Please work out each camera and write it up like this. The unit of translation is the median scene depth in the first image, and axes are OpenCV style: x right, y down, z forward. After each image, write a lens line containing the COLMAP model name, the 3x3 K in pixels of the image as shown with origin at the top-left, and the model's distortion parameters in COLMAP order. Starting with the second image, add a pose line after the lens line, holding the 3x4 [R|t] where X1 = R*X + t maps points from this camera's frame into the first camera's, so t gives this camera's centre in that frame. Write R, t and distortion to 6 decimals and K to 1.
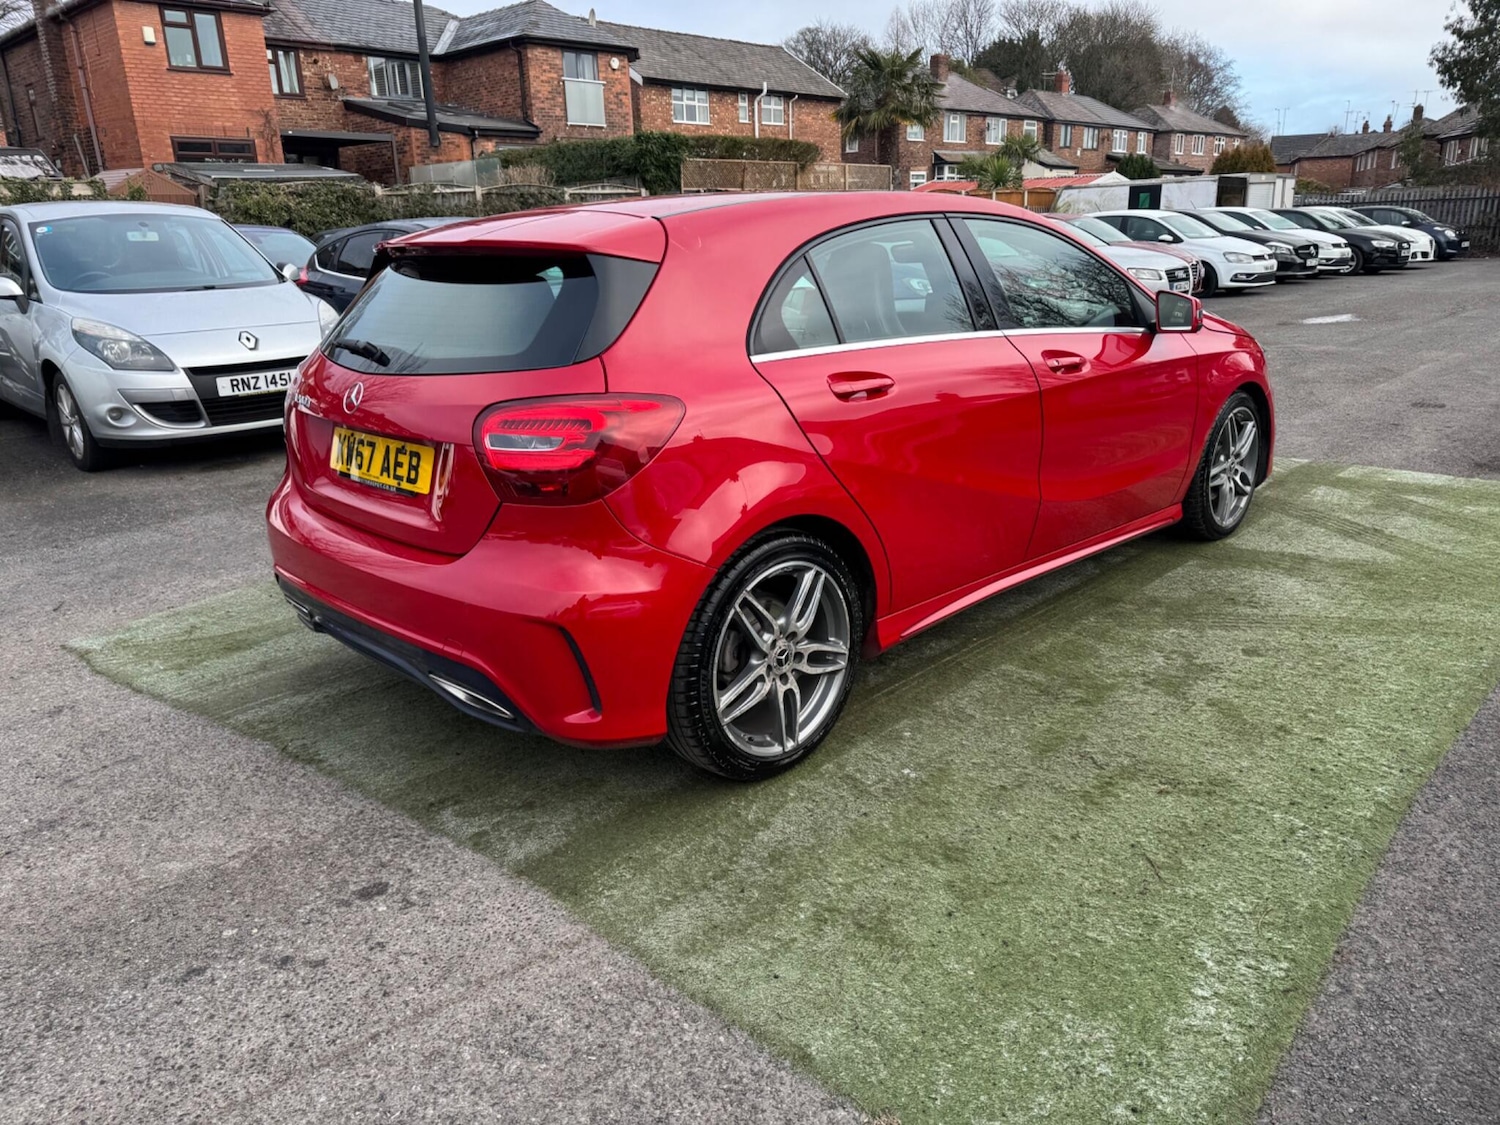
lens RADIAL K [[1047.2, 0, 753.9], [0, 1047.2, 561.2], [0, 0, 1]] dist [0.021252, -0.017871]
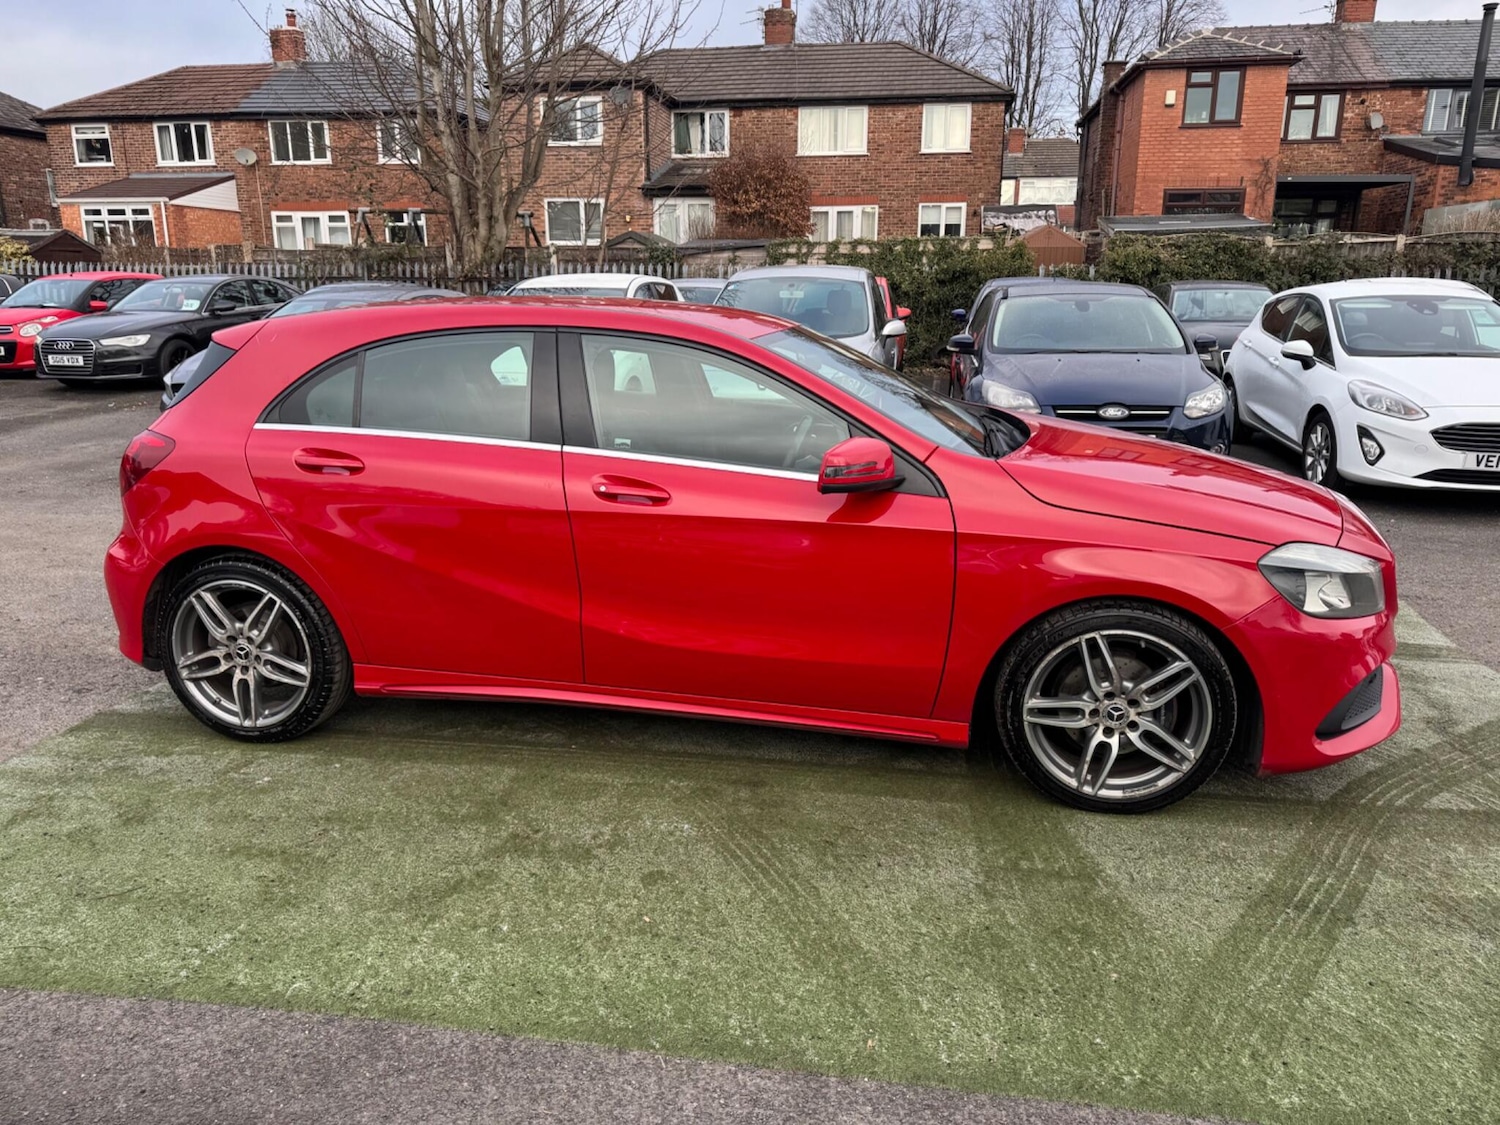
lens RADIAL K [[1051.7, 0, 764.9], [0, 1051.7, 551.6], [0, 0, 1]] dist [0.038330, -0.033405]
pose [[0.572676, 0.234100, -0.785646, 0.162672], [-0.266841, 0.959400, 0.091367, -0.037325], [0.775137, 0.157319, 0.611893, 0.077080]]
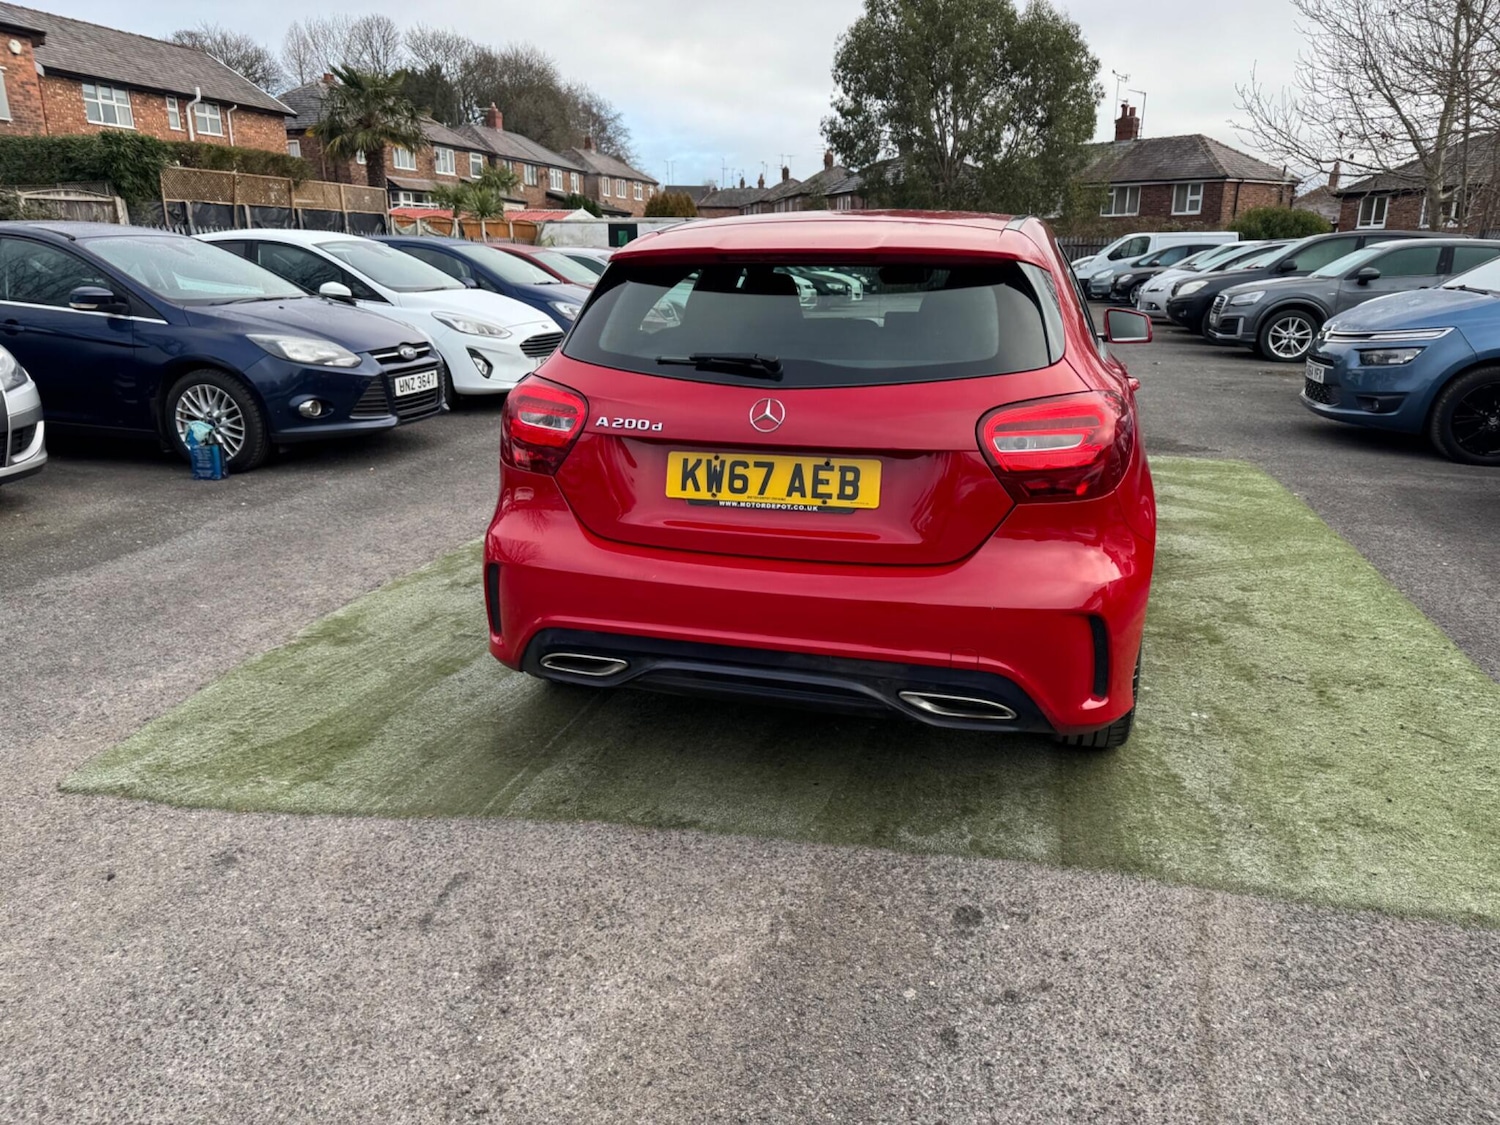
lens RADIAL K [[1042.4, 0, 742.9], [0, 1042.4, 566.6], [0, 0, 1]] dist [0.020508, -0.018826]
pose [[0.873696, -0.109910, 0.473893, -0.096920], [0.119995, 0.992734, 0.009016, -0.003731], [-0.471441, 0.048987, 0.880536, 0.024349]]
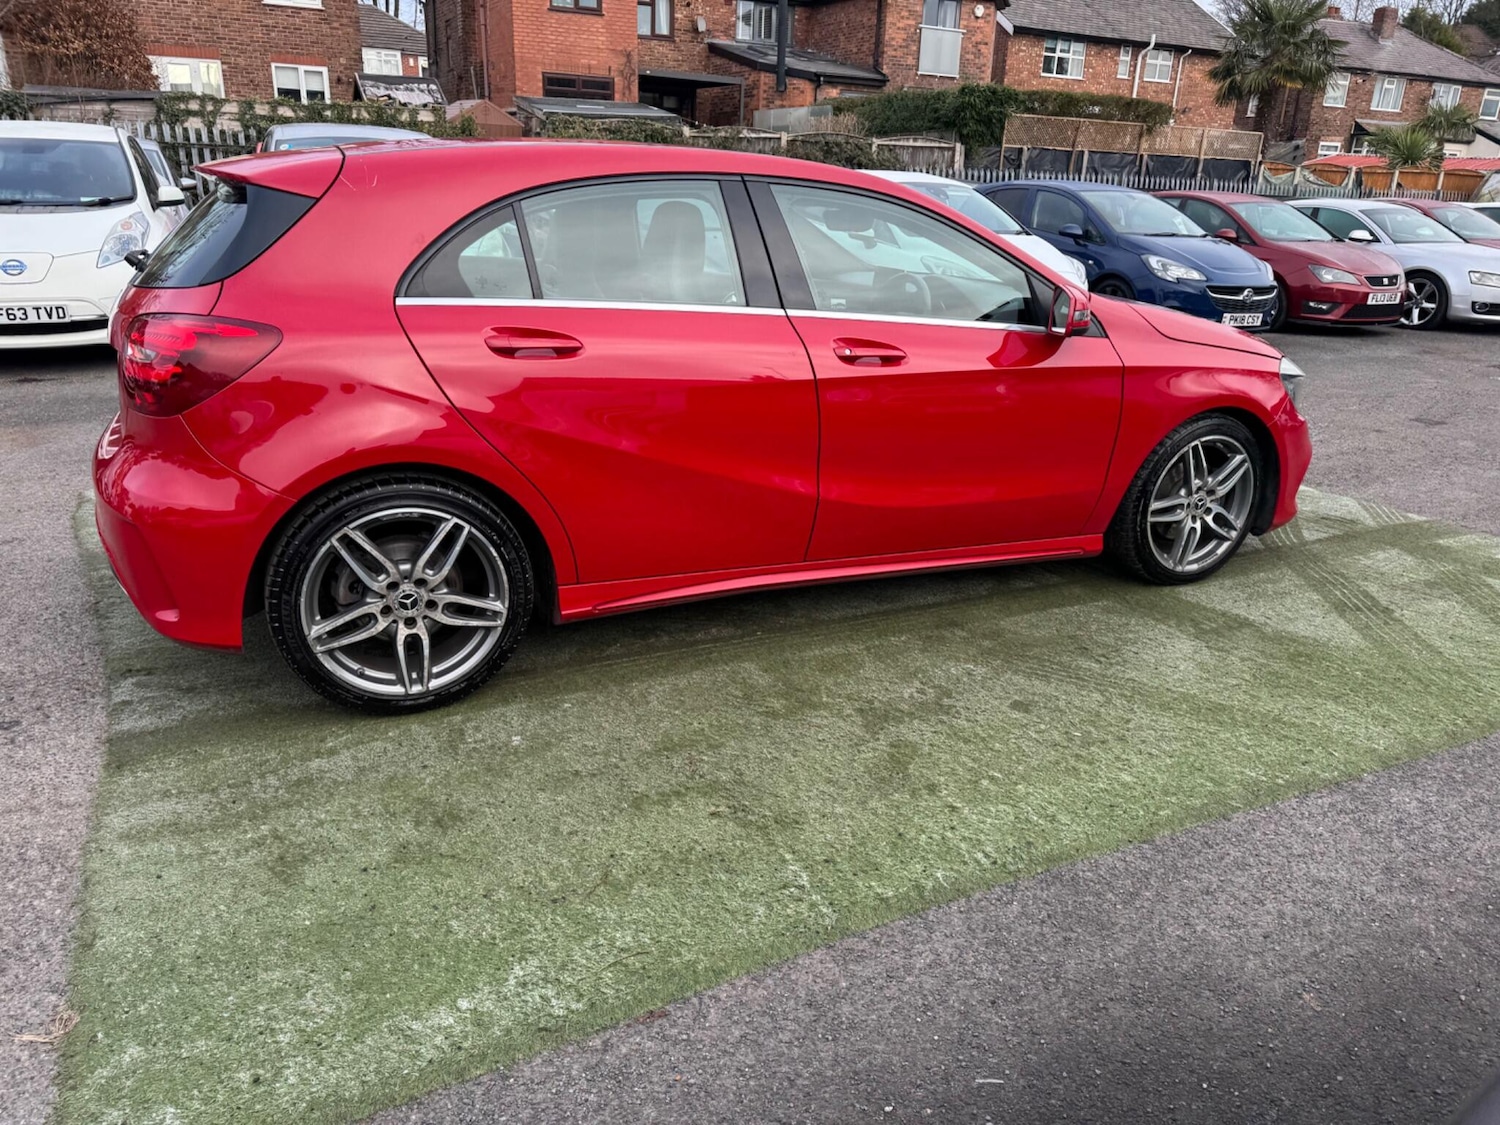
lens RADIAL K [[1053.5, 0, 754.4], [0, 1053.5, 562.6], [0, 0, 1]] dist [0.024757, -0.021591]
pose [[0.938375, 0.175121, -0.297967, 0.074142], [-0.163487, 0.984484, 0.063738, -0.007537], [0.304506, -0.011096, 0.952446, 0.013868]]
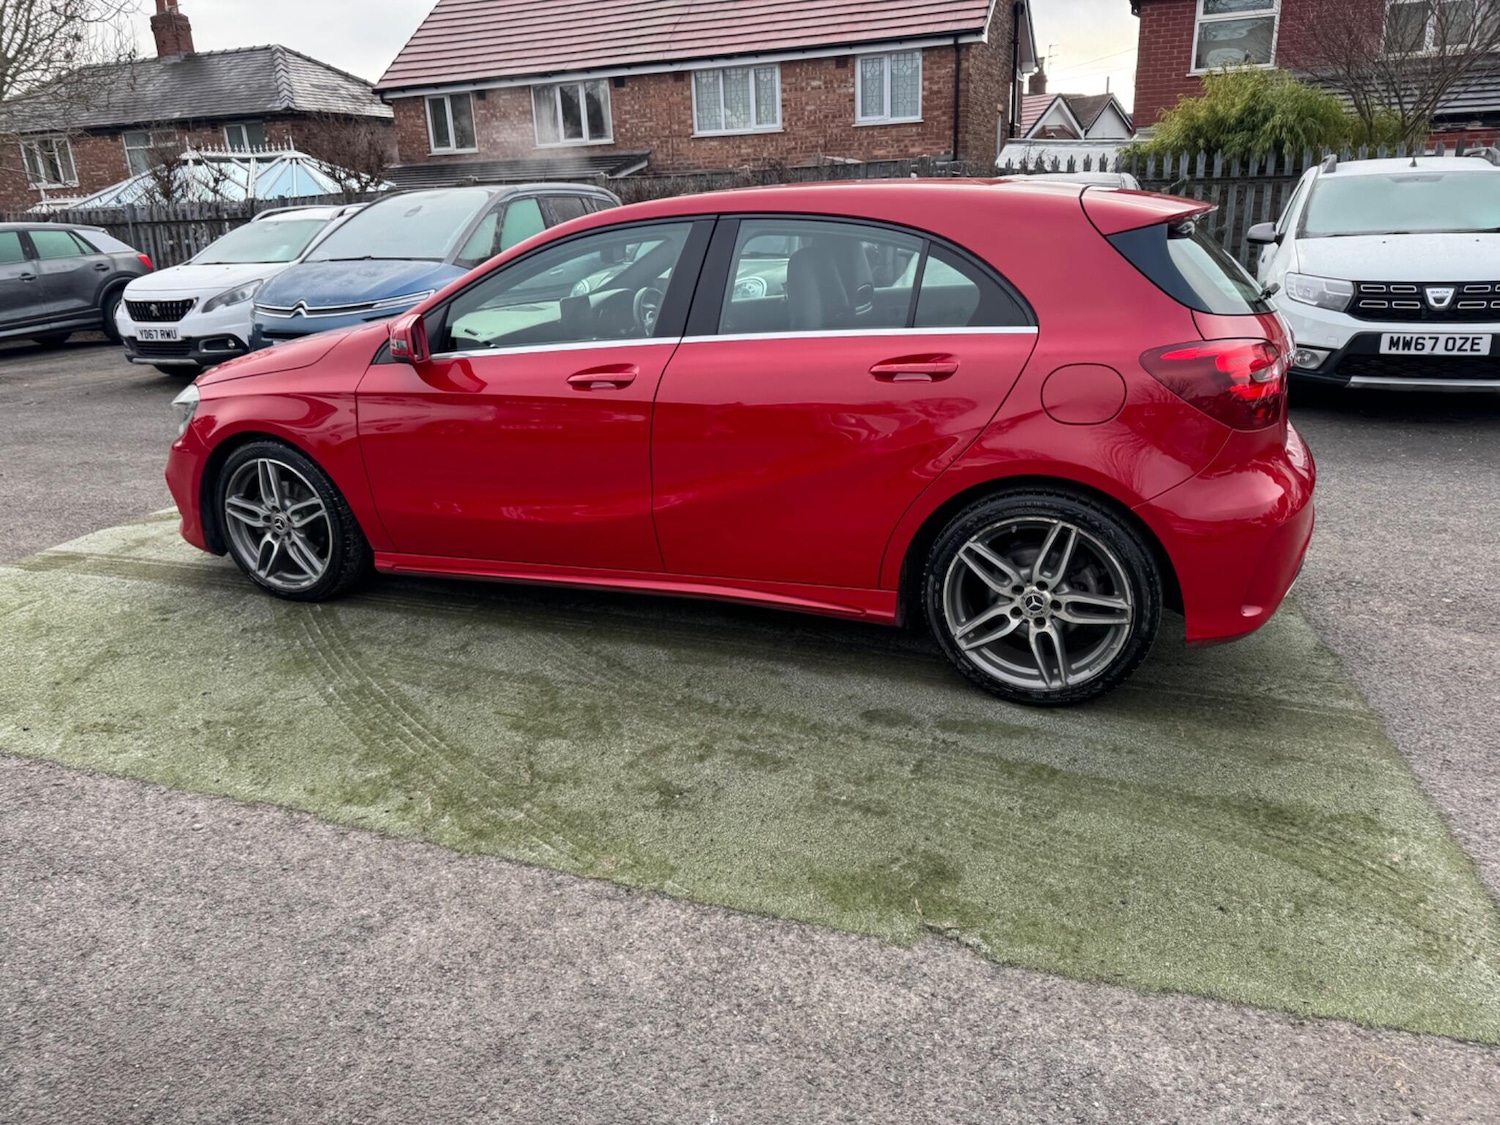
lens RADIAL K [[1047.2, 0, 753.9], [0, 1047.2, 561.2], [0, 0, 1]] dist [0.021252, -0.017871]
pose [[-0.380256, -0.254273, 0.889242, -0.149881], [0.321790, 0.865022, 0.384951, -0.068158], [-0.867097, 0.432529, -0.247108, 0.225912]]
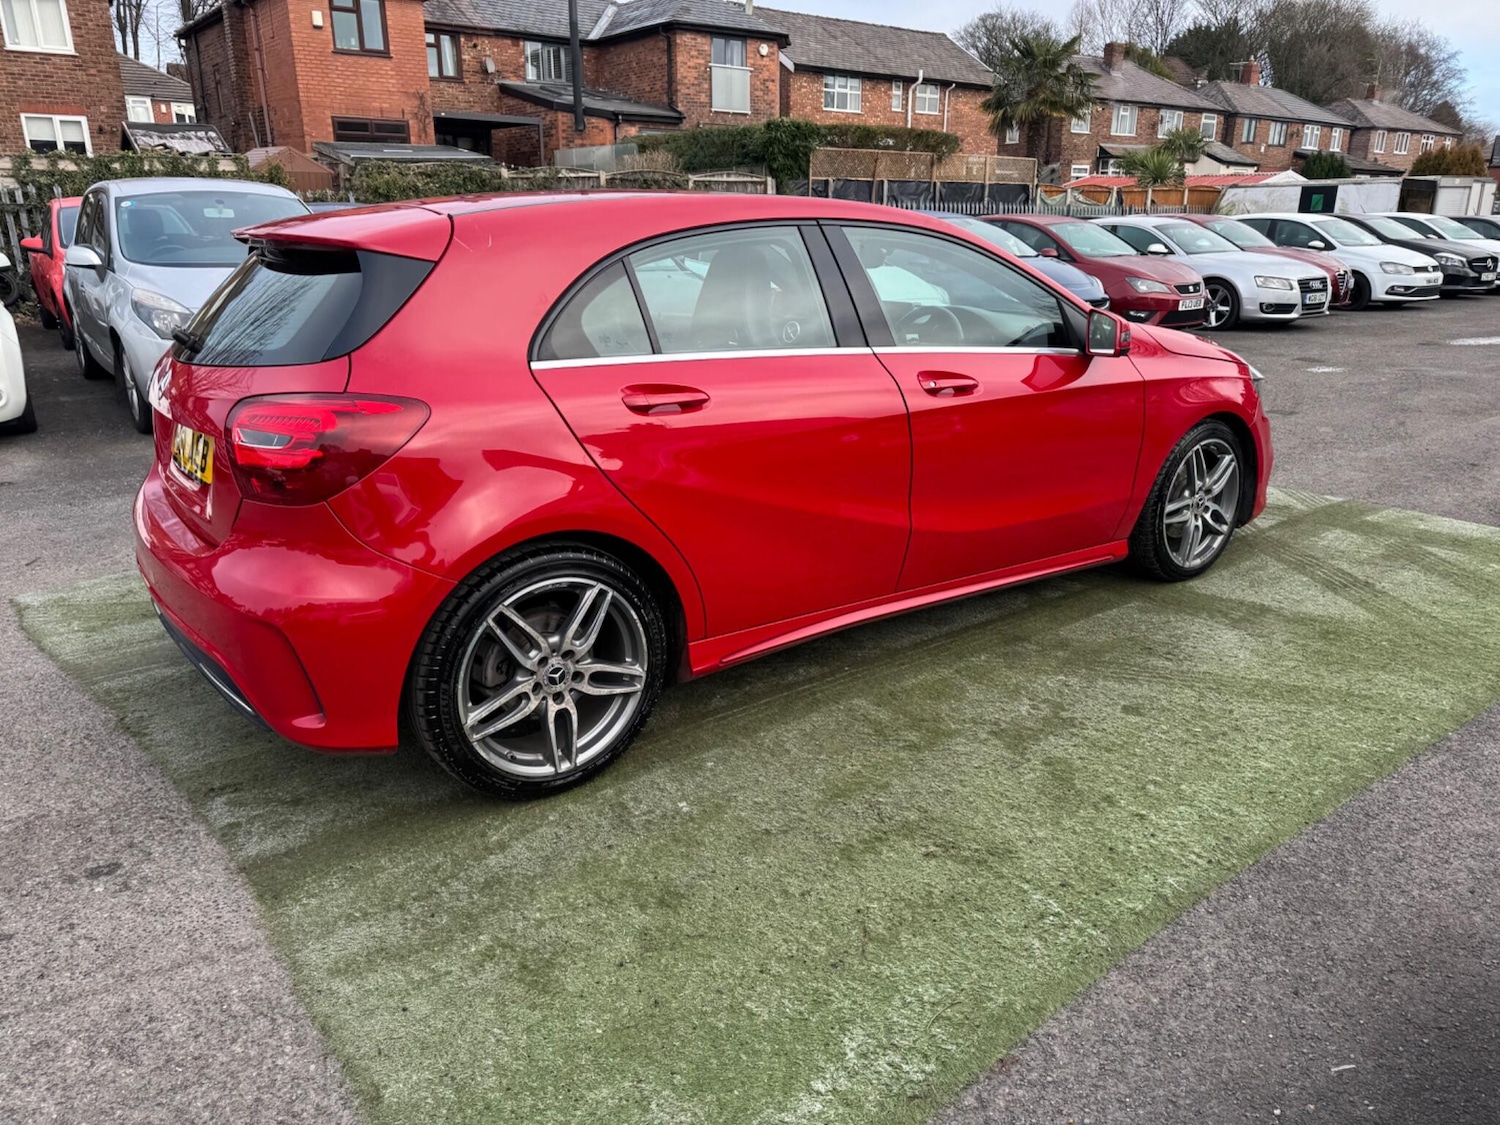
lens RADIAL K [[1049.0, 0, 754.7], [0, 1049.0, 565.4], [0, 0, 1]] dist [0.027105, -0.024681]
pose [[0.988591, 0.073607, -0.131414, 0.038052], [-0.071909, 0.997255, 0.017627, -0.004669], [0.132351, -0.007976, 0.991171, 0.006885]]
